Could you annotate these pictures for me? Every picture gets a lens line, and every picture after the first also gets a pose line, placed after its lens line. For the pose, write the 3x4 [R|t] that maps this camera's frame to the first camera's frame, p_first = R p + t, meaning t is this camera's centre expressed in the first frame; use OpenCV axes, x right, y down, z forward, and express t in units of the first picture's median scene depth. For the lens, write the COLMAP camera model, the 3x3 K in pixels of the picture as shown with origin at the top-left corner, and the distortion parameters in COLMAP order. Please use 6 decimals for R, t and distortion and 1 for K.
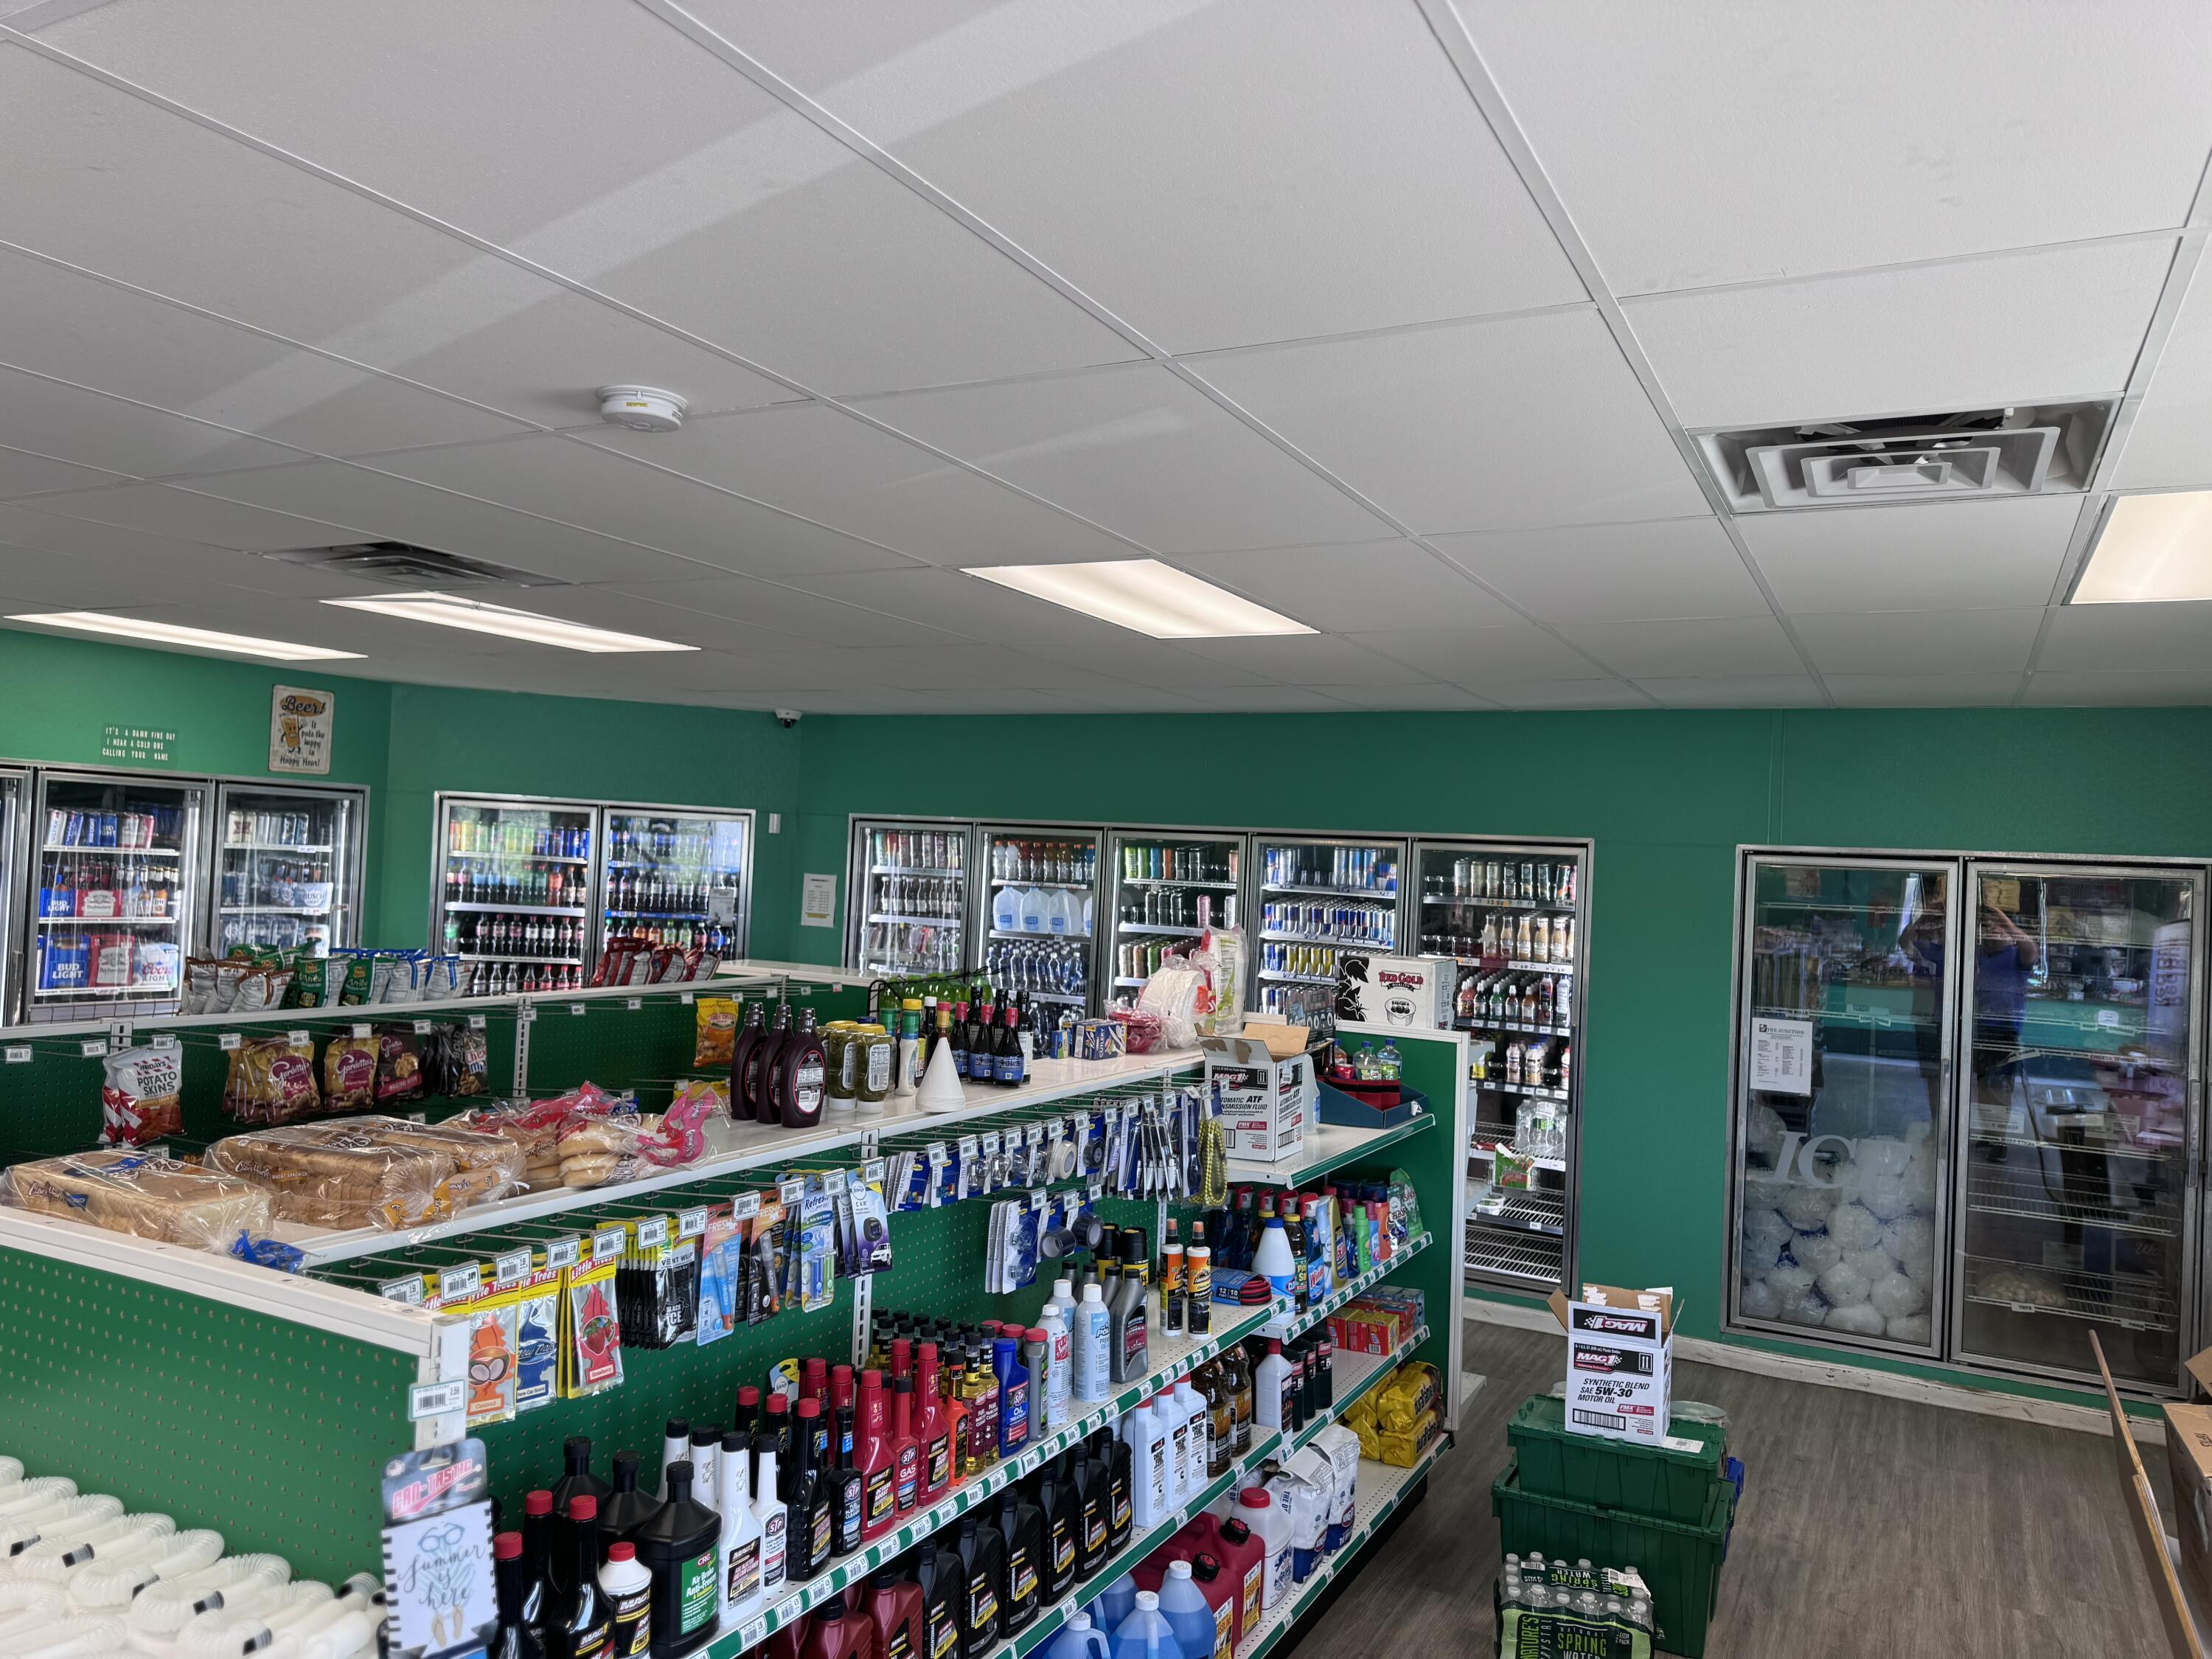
lens RADIAL K [[1560.1, 0, 1116.7], [0, 1560.1, 833.9], [0, 0, 1]] dist [0.093769, -0.096097]
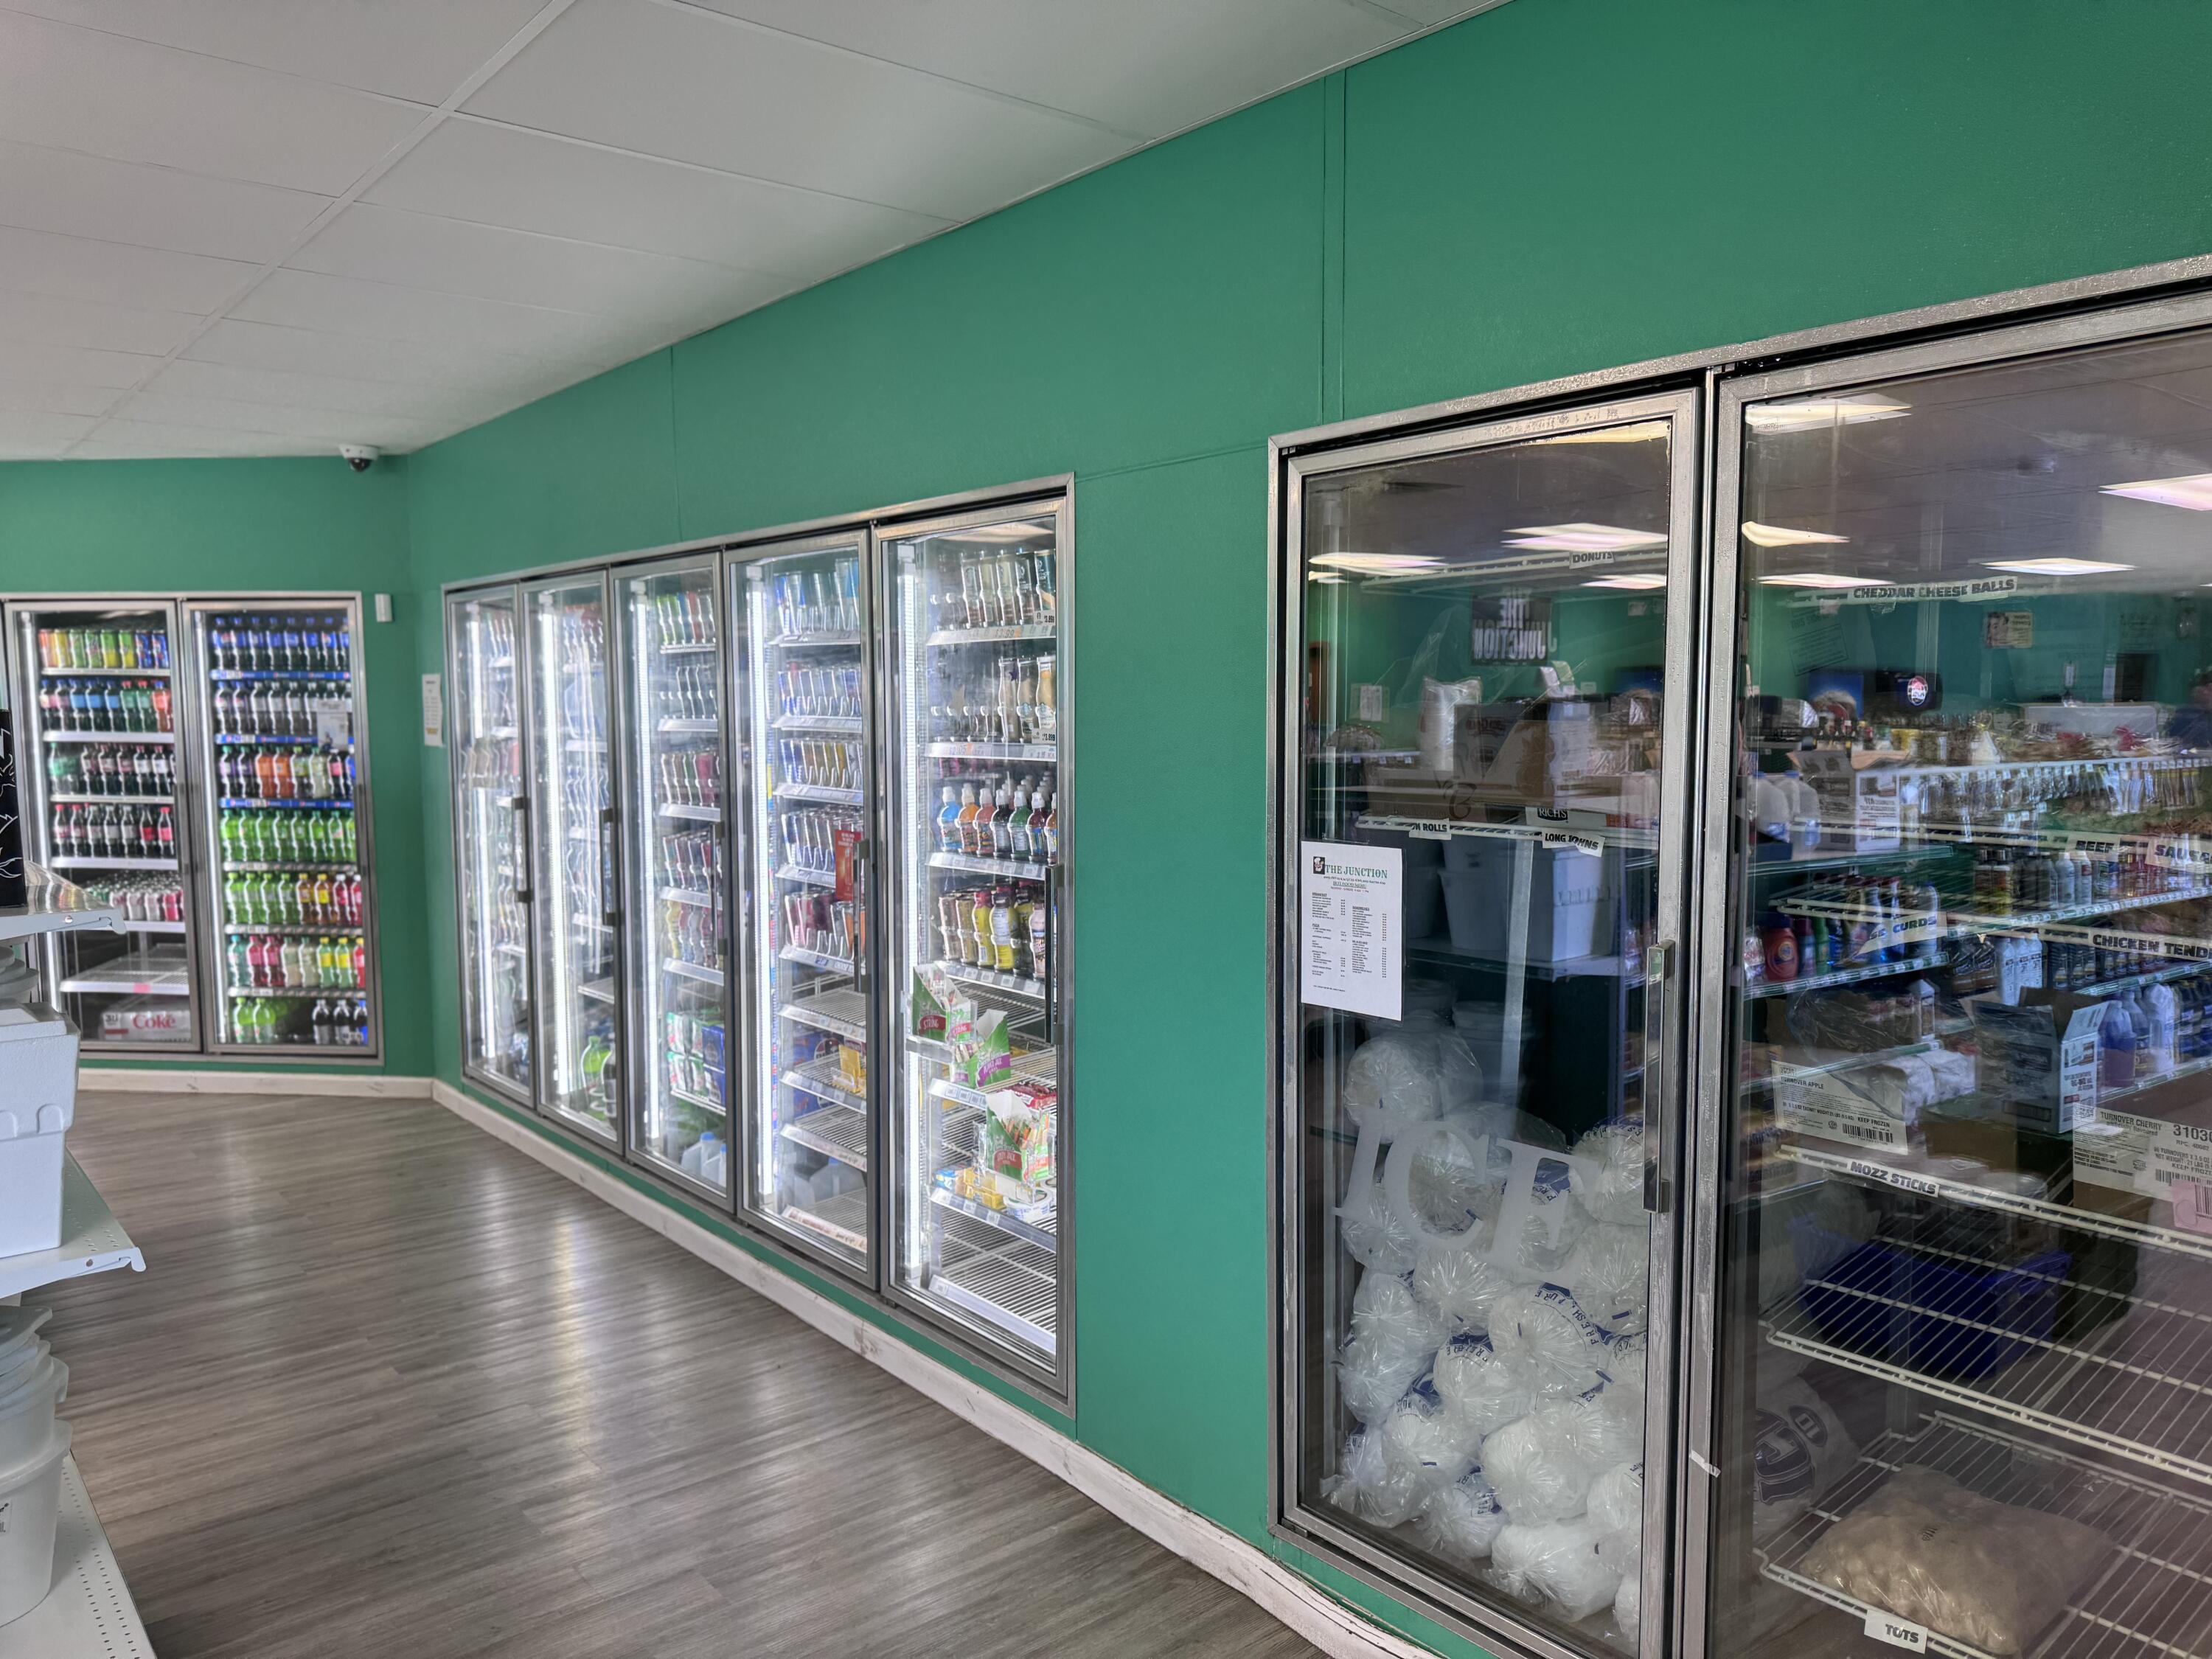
lens RADIAL K [[1560.1, 0, 1113.7], [0, 1560.1, 837.7], [0, 0, 1]] dist [0.093769, -0.096097]
pose [[0.921748, -0.019039, -0.387321, 0.477597], [0.056574, 0.994710, 0.085740, 0.069692], [0.383640, -0.100943, 0.917949, 0.542949]]
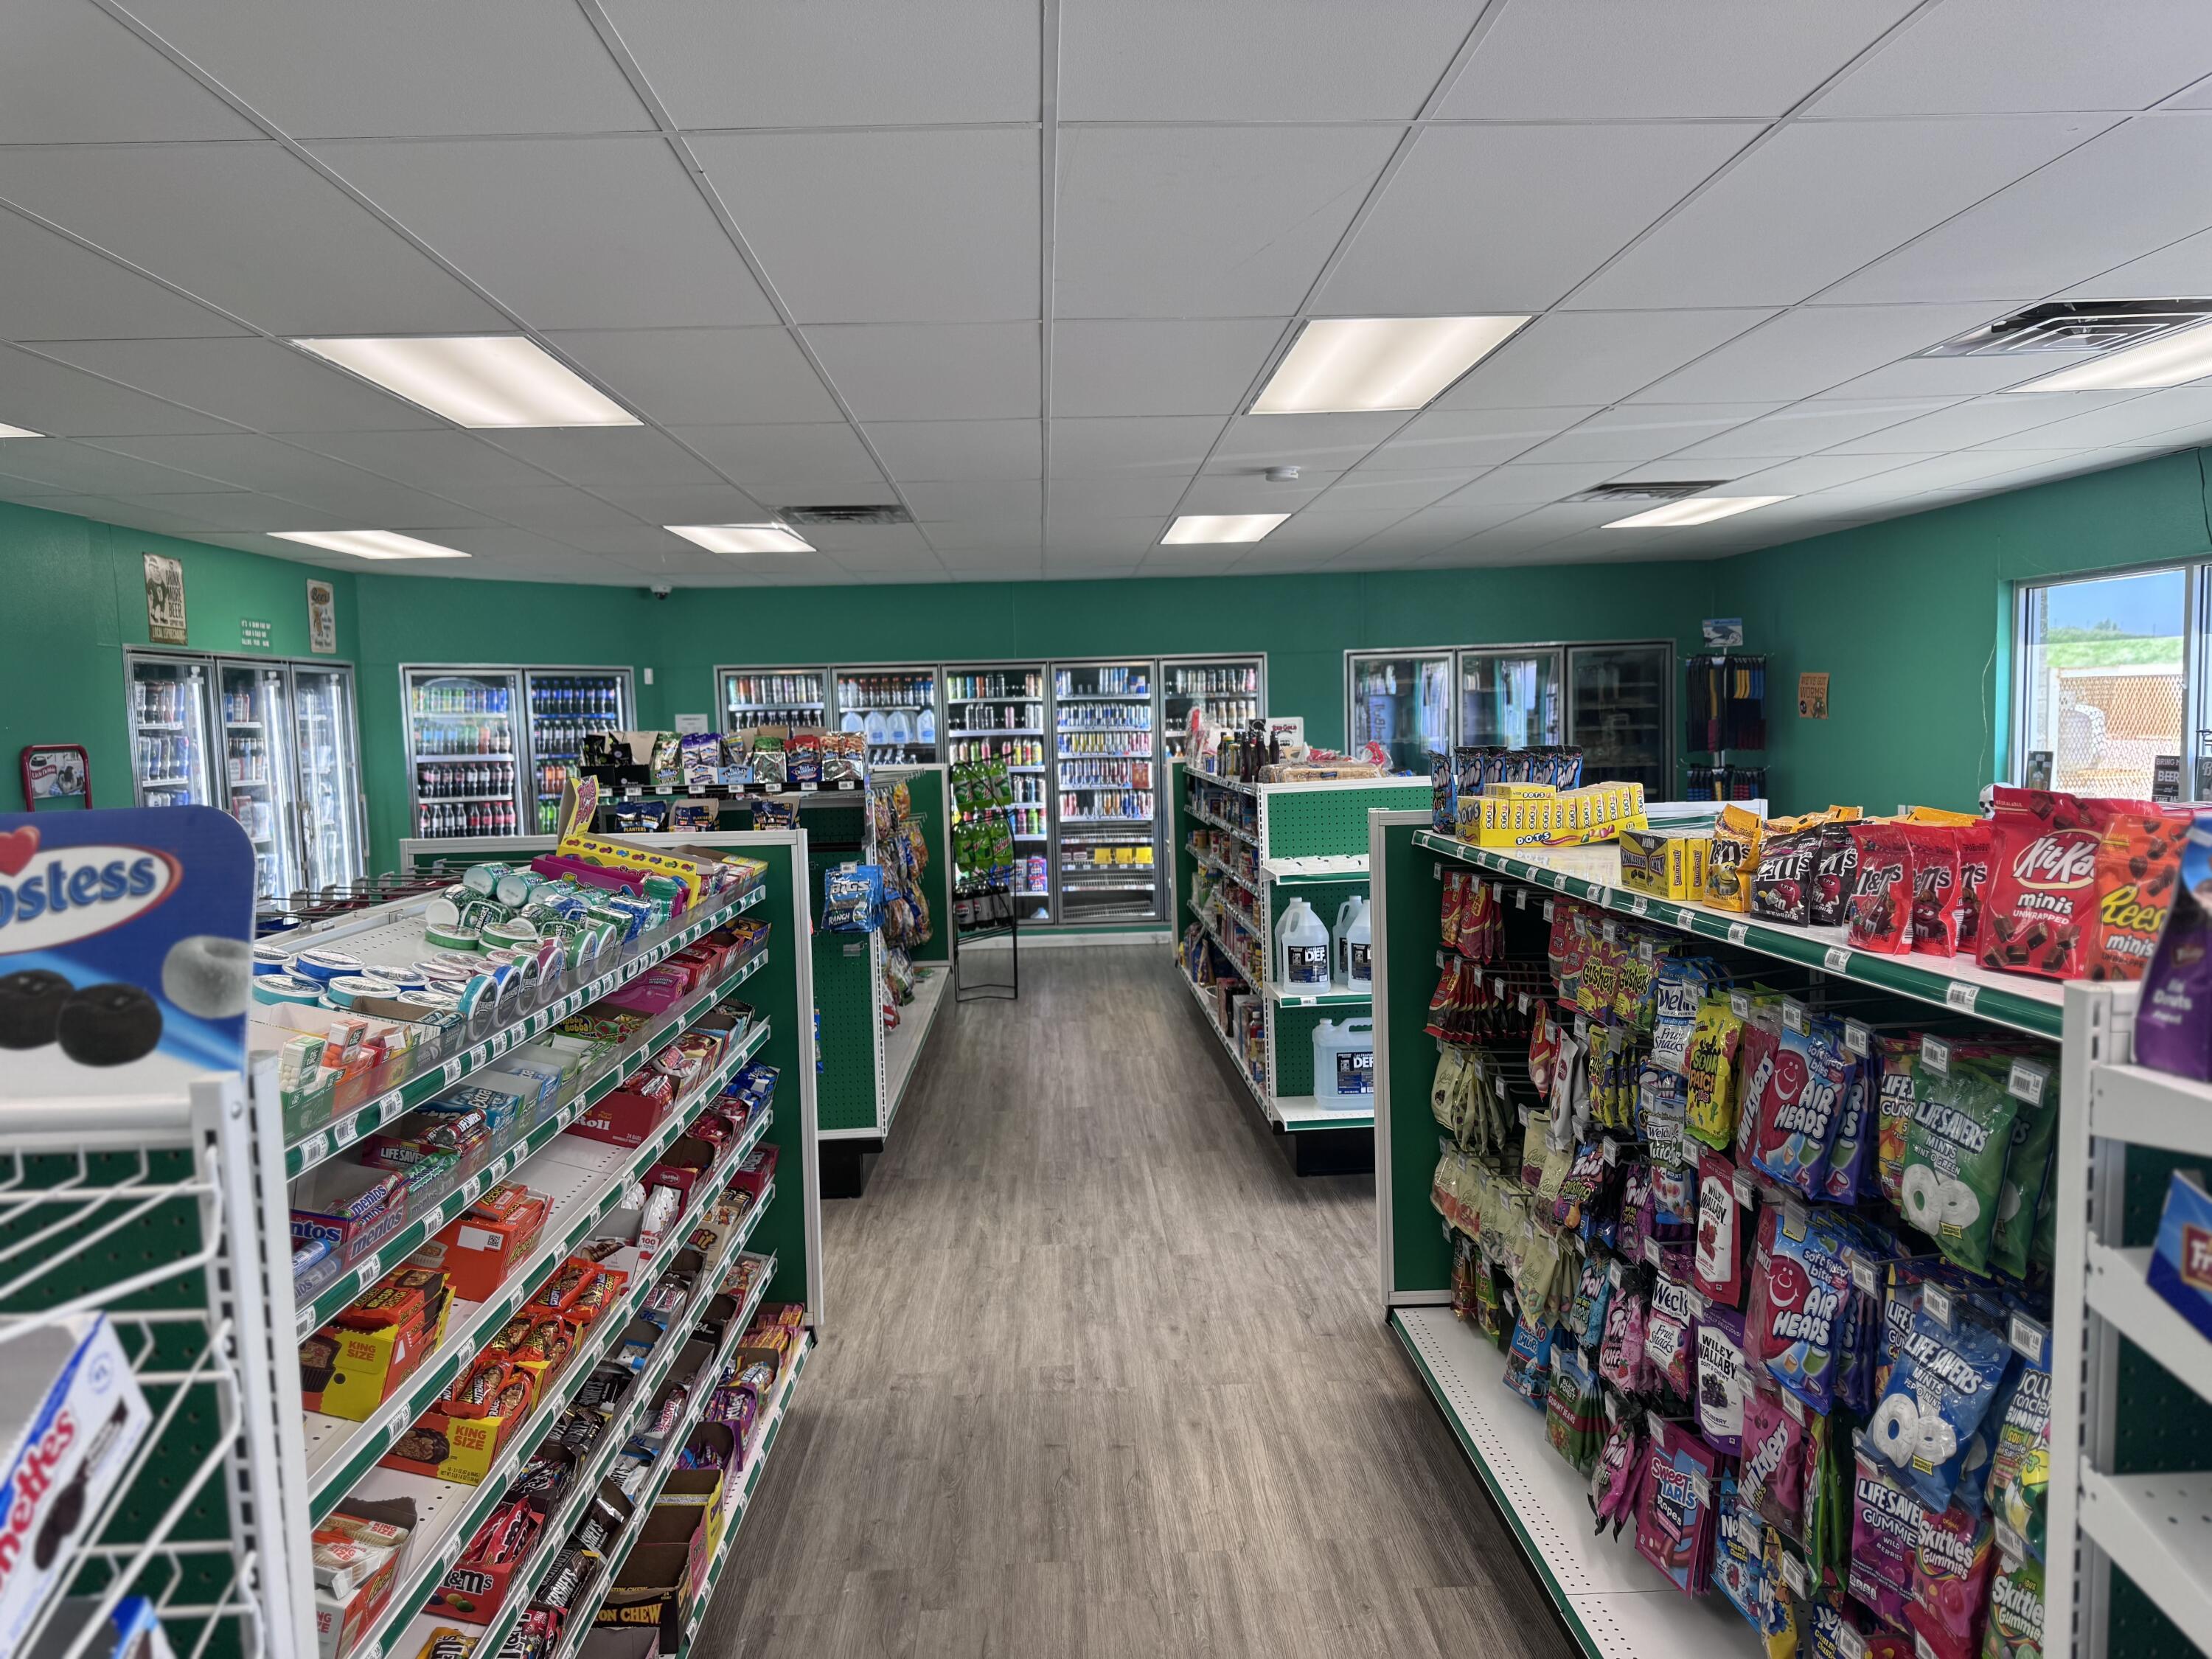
lens RADIAL K [[1560.1, 0, 1112.1], [0, 1560.1, 841.2], [0, 0, 1]] dist [0.093769, -0.096097]
pose [[0.862411, -0.111539, 0.493767, -0.669934], [0.059197, 0.990952, 0.120457, -0.007334], [-0.502735, -0.074654, 0.861211, -0.366524]]
